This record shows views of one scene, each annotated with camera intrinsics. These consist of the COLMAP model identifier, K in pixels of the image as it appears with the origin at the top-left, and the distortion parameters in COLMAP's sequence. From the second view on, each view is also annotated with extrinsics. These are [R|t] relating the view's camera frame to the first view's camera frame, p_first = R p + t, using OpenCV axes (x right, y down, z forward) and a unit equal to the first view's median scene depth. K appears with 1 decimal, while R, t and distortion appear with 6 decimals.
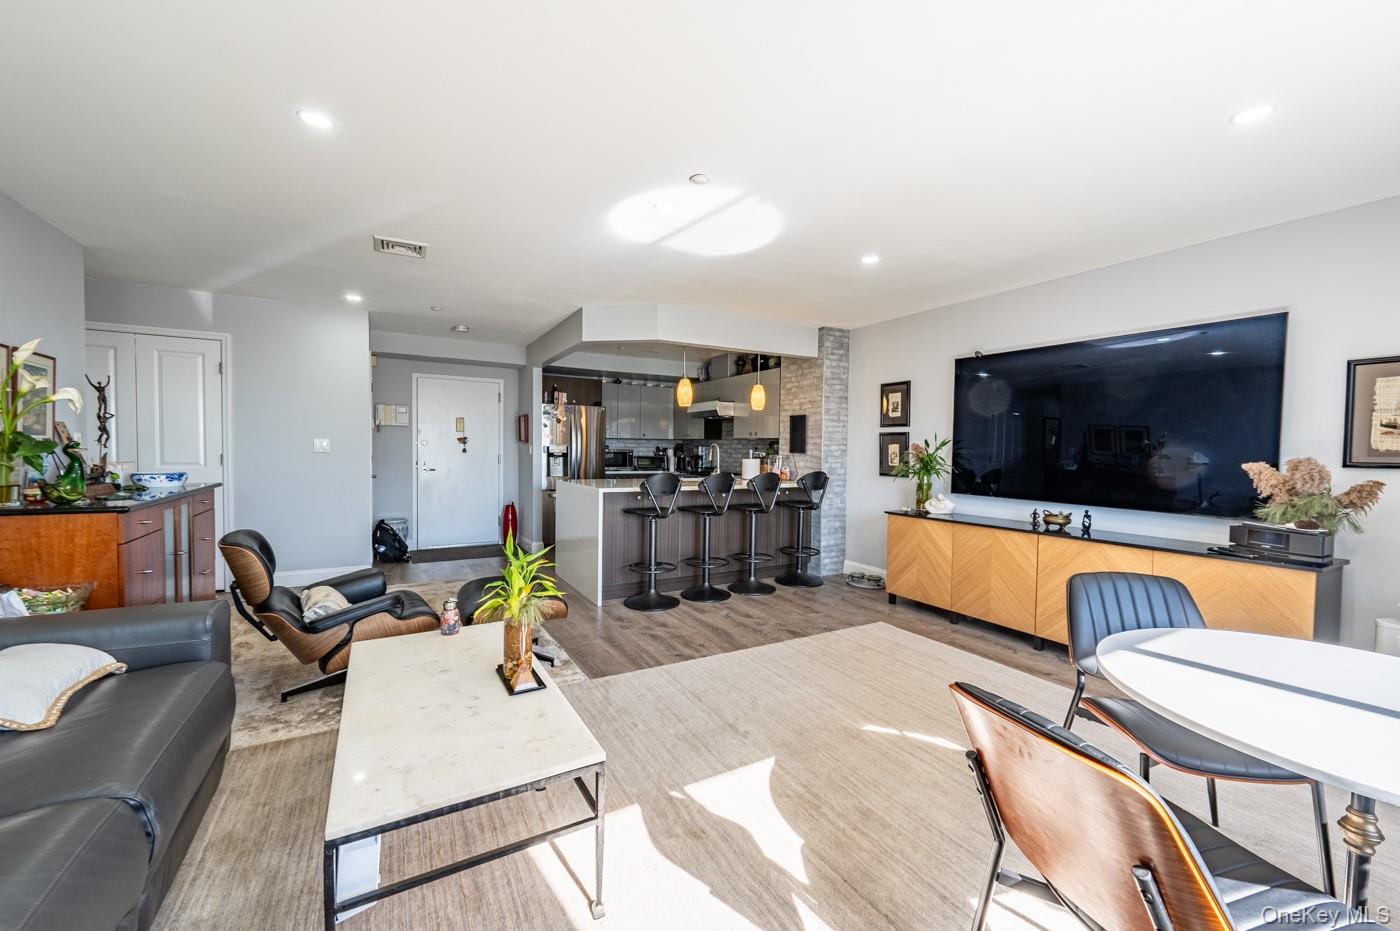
lens RADIAL K [[554.7, 0, 705.0], [0, 554.7, 464.3], [0, 0, 1]] dist [0.000116, 0.000034]
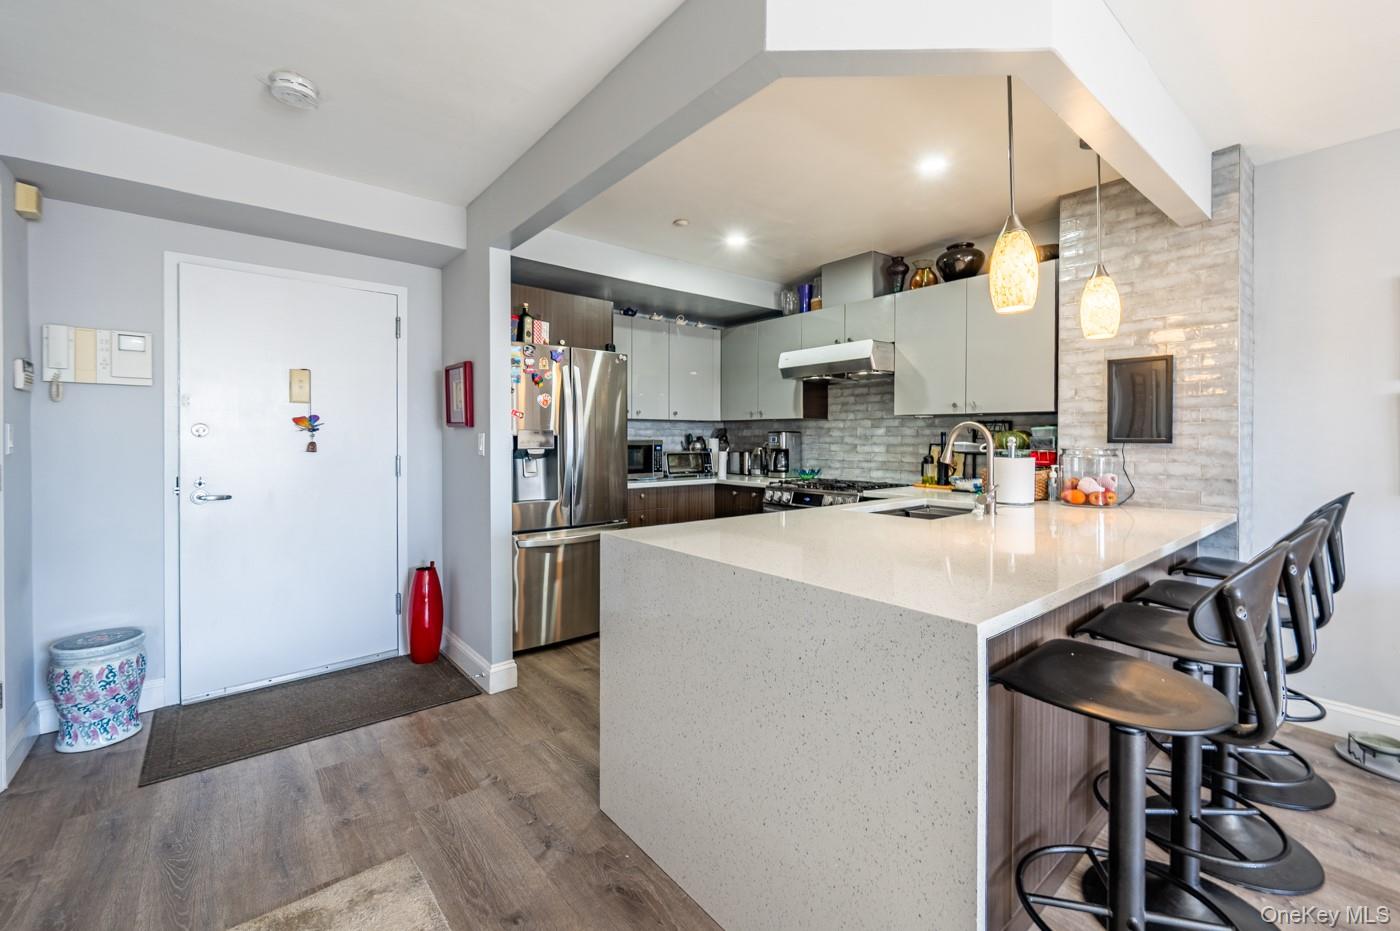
lens RADIAL K [[575.6, 0, 698.7], [0, 575.6, 447.4], [0, 0, 1]] dist [0.001025, 0.000062]
pose [[0.985764, -0.014465, 0.167514, -0.287170], [0.016374, 0.999816, -0.010023, -0.020492], [-0.167338, 0.012623, 0.985819, 0.685476]]
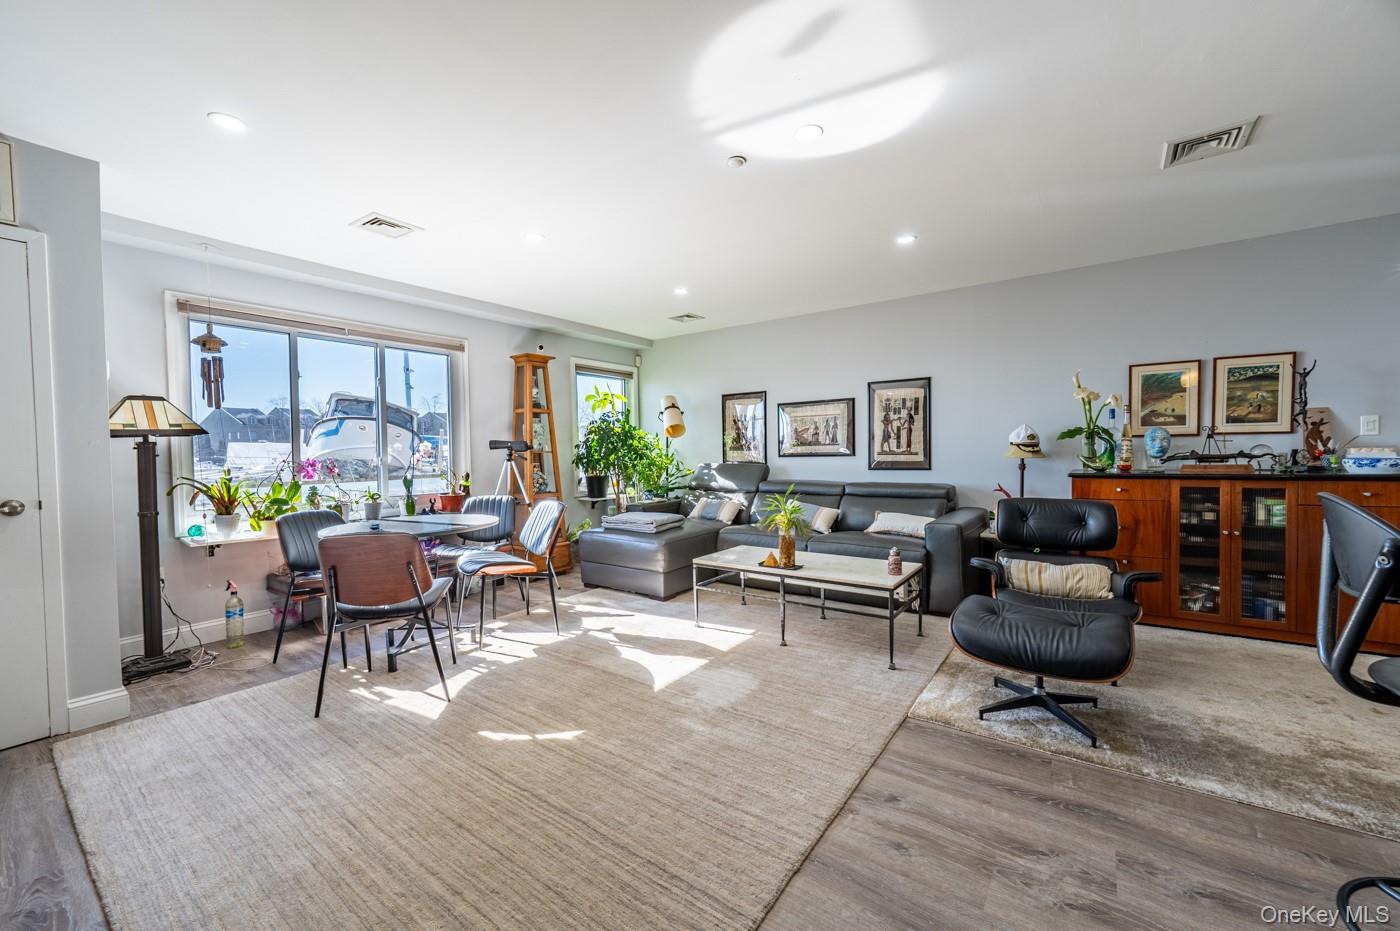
lens RADIAL K [[554.7, 0, 705.0], [0, 554.7, 464.3], [0, 0, 1]] dist [0.000116, 0.000034]
pose [[-0.908202, 0.011797, -0.418367, 0.229506], [-0.010154, 0.998687, 0.050205, -0.008816], [0.418410, 0.049844, -0.906890, 0.928045]]
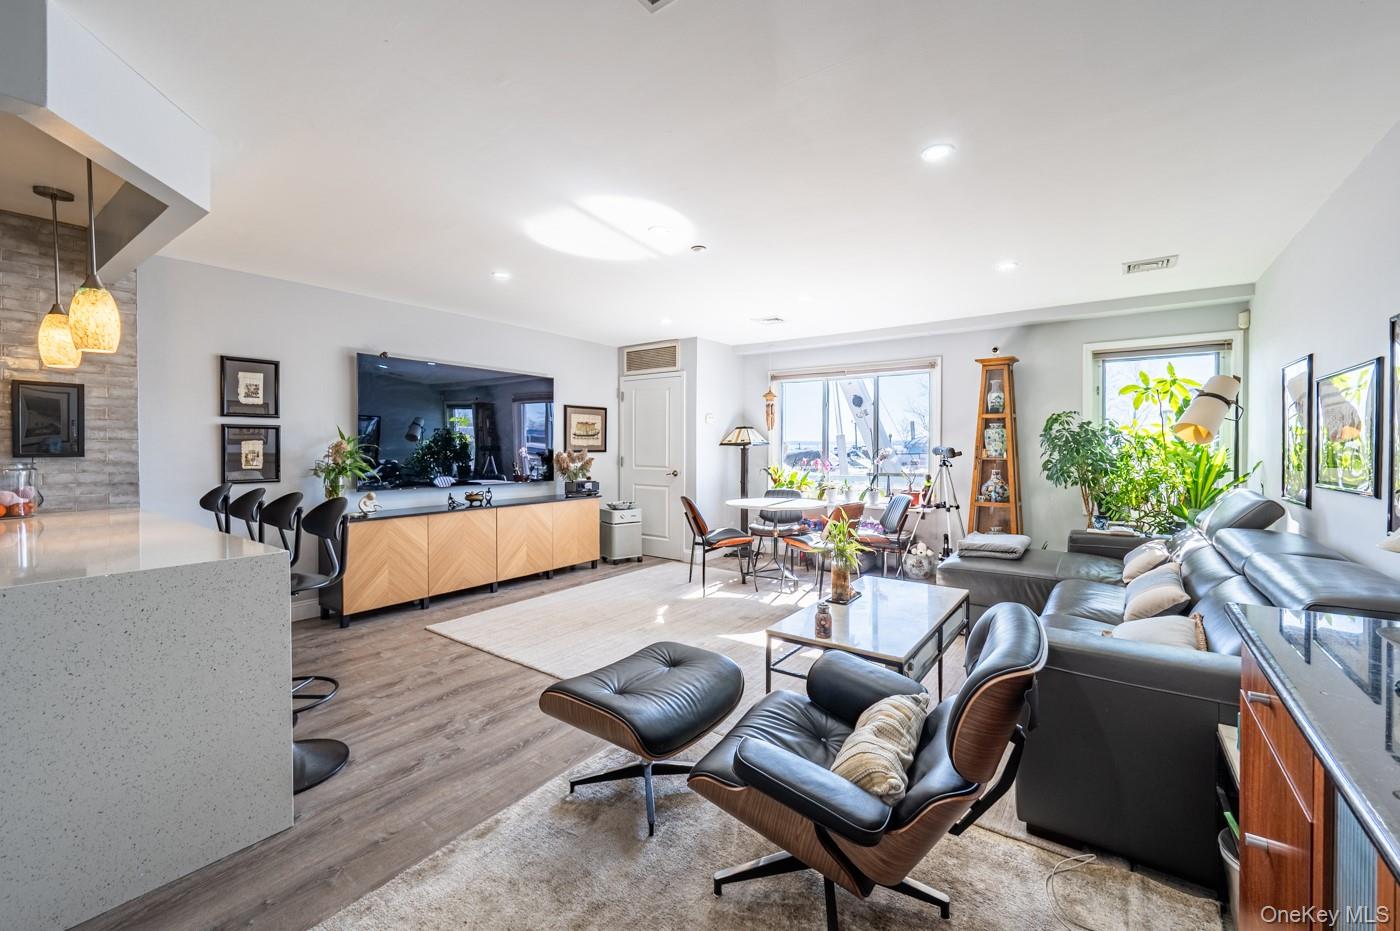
lens RADIAL K [[575.6, 0, 698.7], [0, 575.6, 447.4], [0, 0, 1]] dist [0.001025, 0.000062]
pose [[-0.402658, -0.017066, 0.915192, -0.619152], [0.021032, 0.999390, 0.027890, -0.035676], [-0.915109, 0.030479, -0.402053, 0.759120]]
